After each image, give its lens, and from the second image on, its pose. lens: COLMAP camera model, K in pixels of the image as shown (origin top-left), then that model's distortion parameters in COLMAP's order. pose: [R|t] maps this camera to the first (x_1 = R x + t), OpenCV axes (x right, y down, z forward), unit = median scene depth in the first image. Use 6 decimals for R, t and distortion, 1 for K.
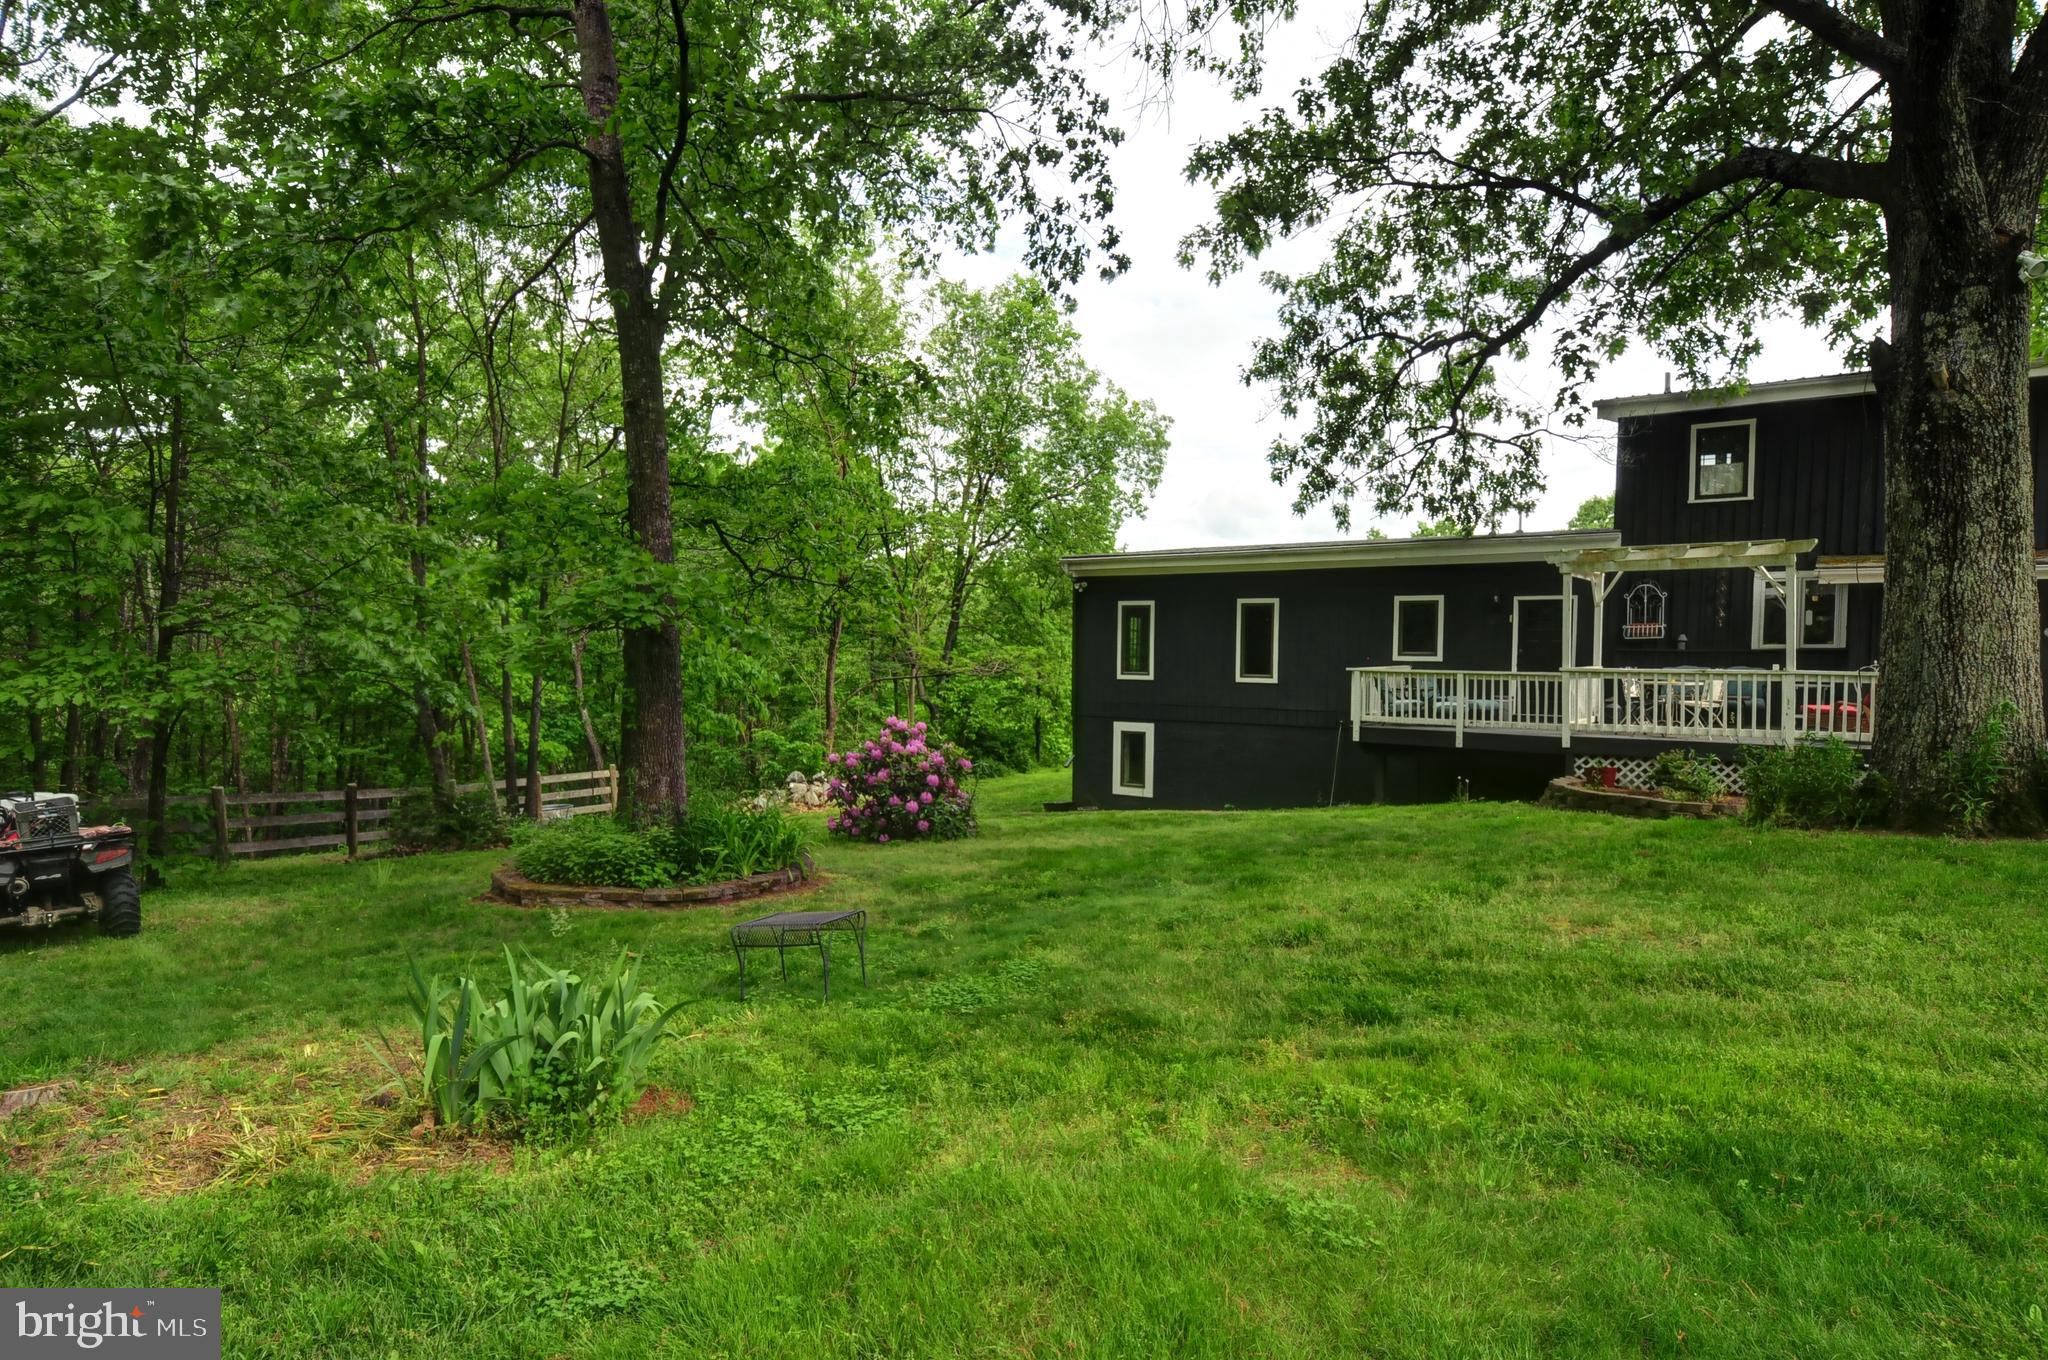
lens RADIAL K [[1087.4, 0, 1024.0], [0, 1087.4, 680.0], [0, 0, 1]] dist [-0.001200, -0.001048]
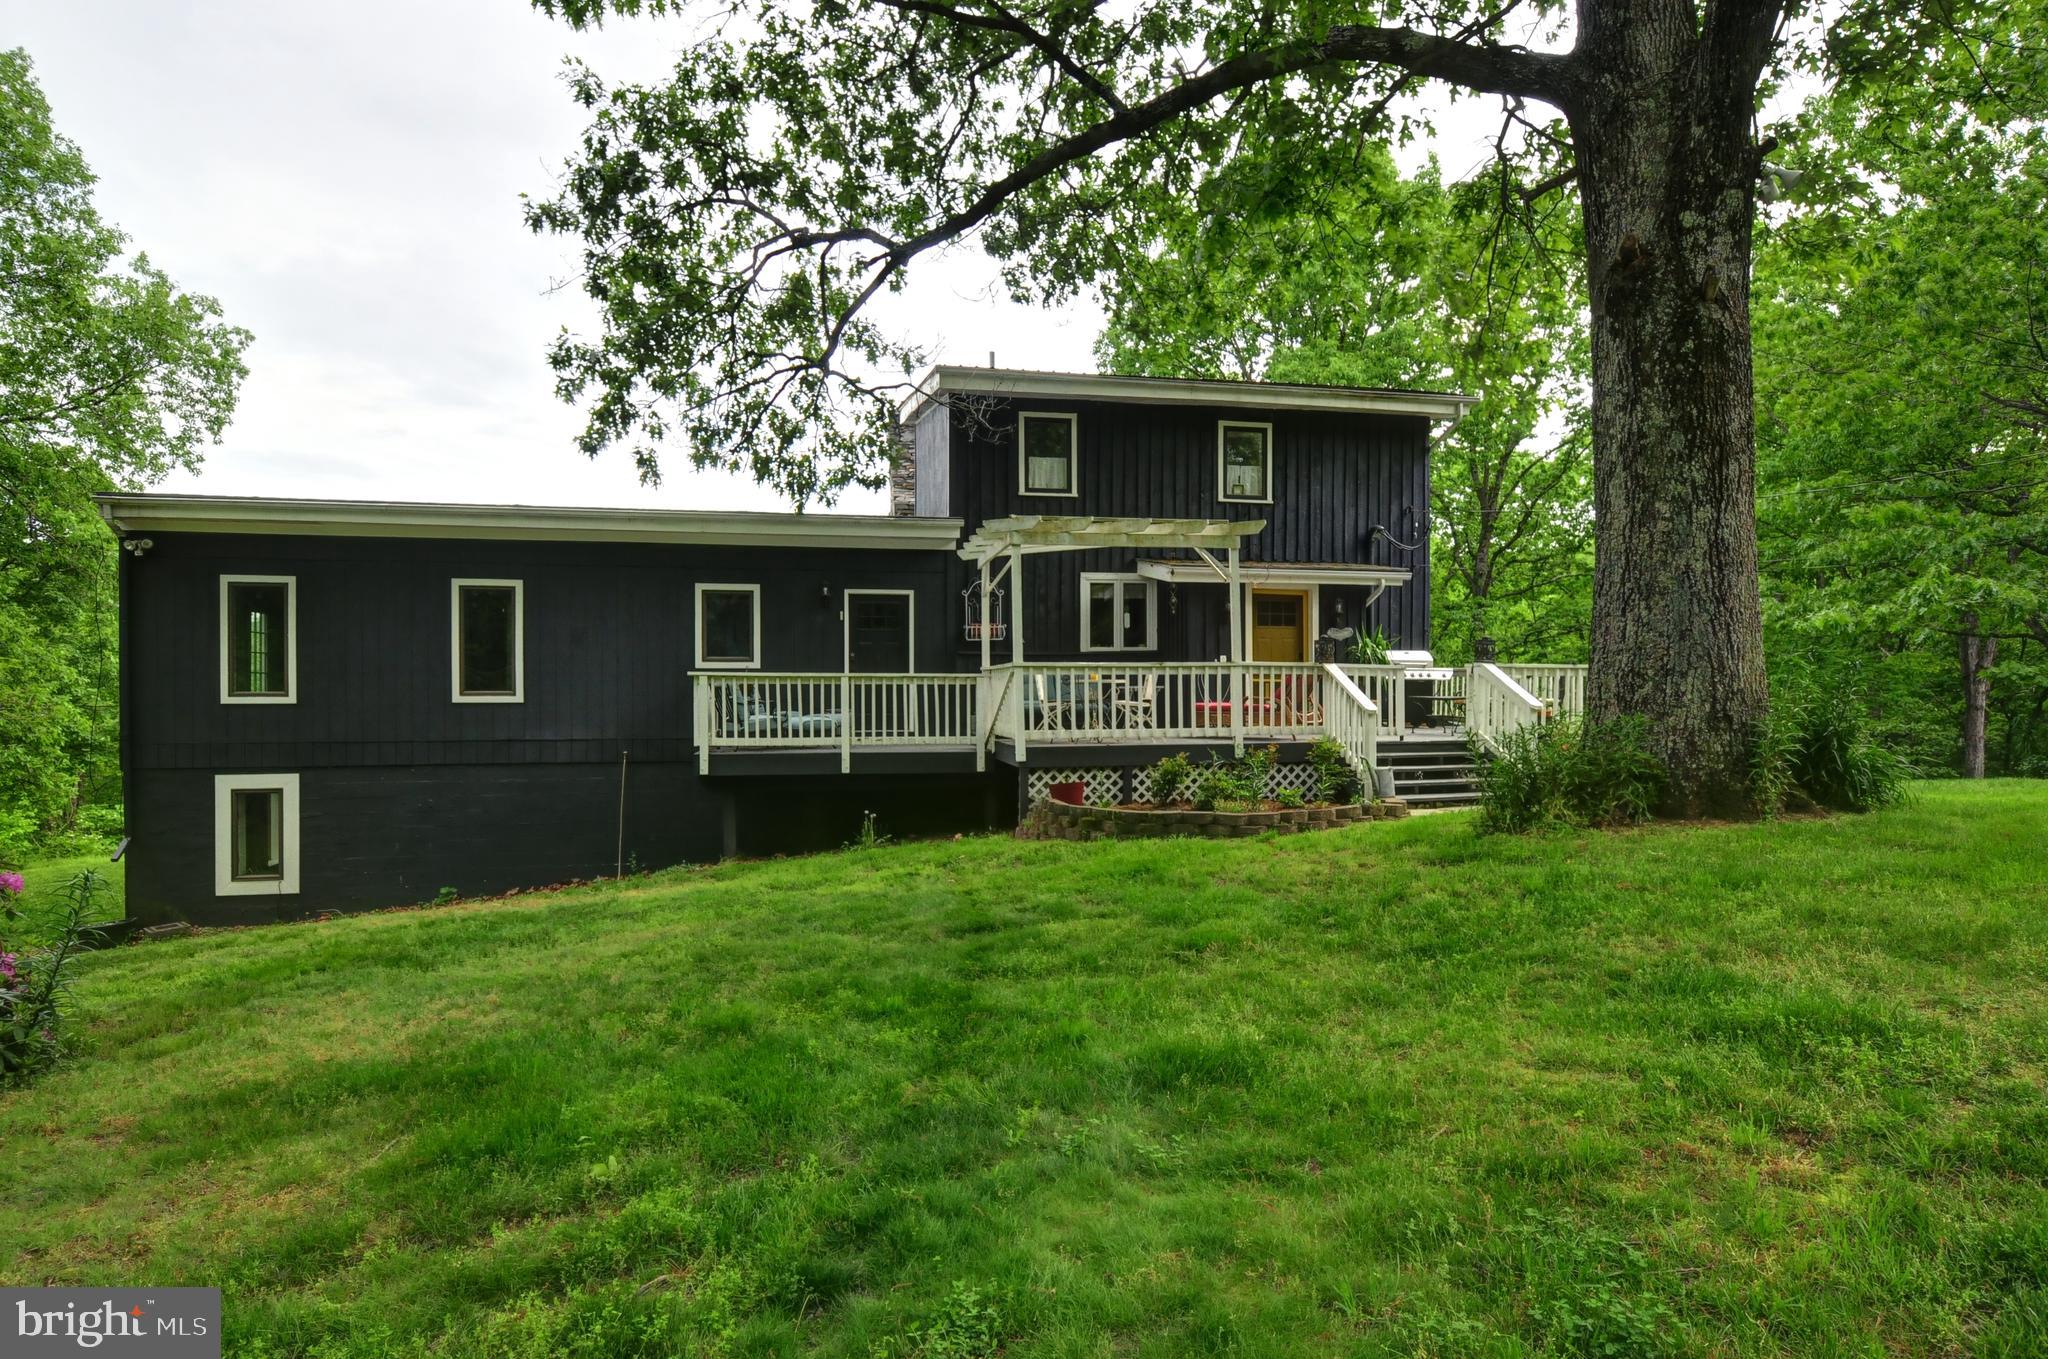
lens RADIAL K [[1087.4, 0, 1024.0], [0, 1087.4, 679.5], [0, 0, 1]] dist [-0.001200, -0.001048]
pose [[0.681730, -0.001749, 0.731602, -0.064839], [0.027598, 0.999347, -0.023328, 0.015397], [-0.731083, 0.036094, 0.681333, 0.339599]]
